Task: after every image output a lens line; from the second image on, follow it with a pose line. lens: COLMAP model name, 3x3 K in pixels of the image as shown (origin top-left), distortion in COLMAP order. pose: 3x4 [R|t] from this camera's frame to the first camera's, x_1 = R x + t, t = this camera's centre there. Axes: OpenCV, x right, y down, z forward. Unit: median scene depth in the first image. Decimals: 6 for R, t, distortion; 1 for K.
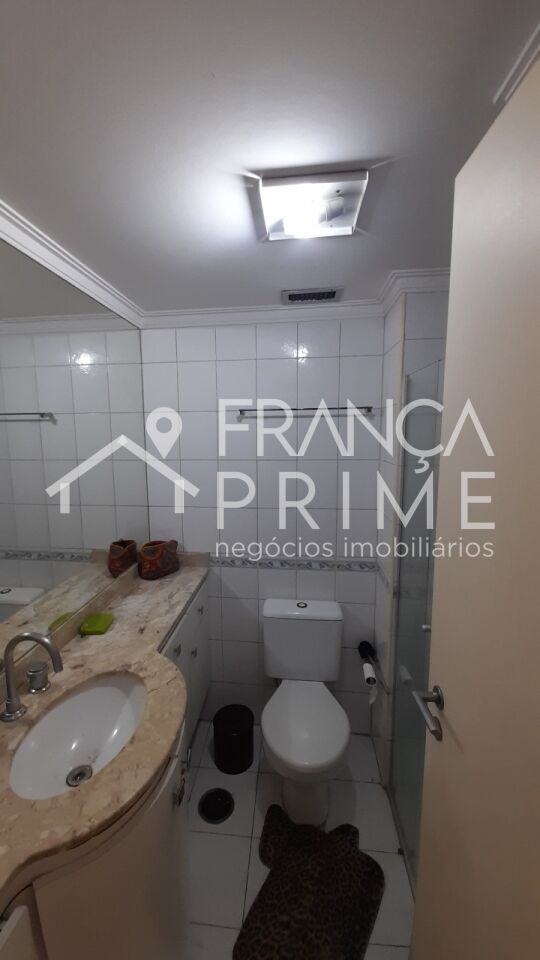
lens RADIAL K [[376.4, 0, 255.1], [0, 376.4, 481.2], [0, 0, 1]] dist [0.022991, -0.018177]
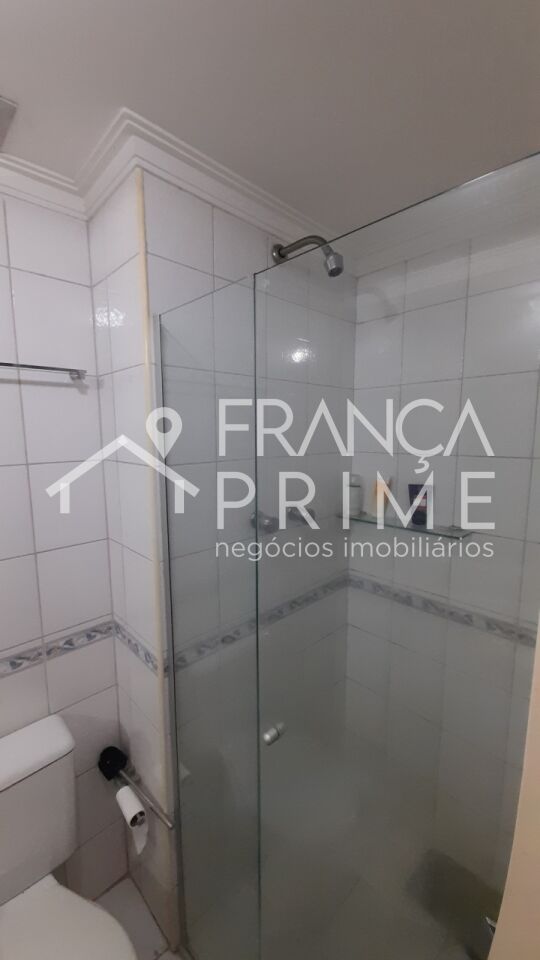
lens RADIAL K [[376.4, 0, 255.1], [0, 376.4, 481.2], [0, 0, 1]] dist [0.022991, -0.018177]
pose [[0.648183, -0.098982, 0.755024, 0.019814], [0.100220, 0.993980, 0.044270, -0.024573], [-0.754861, 0.046974, 0.654201, 0.424726]]
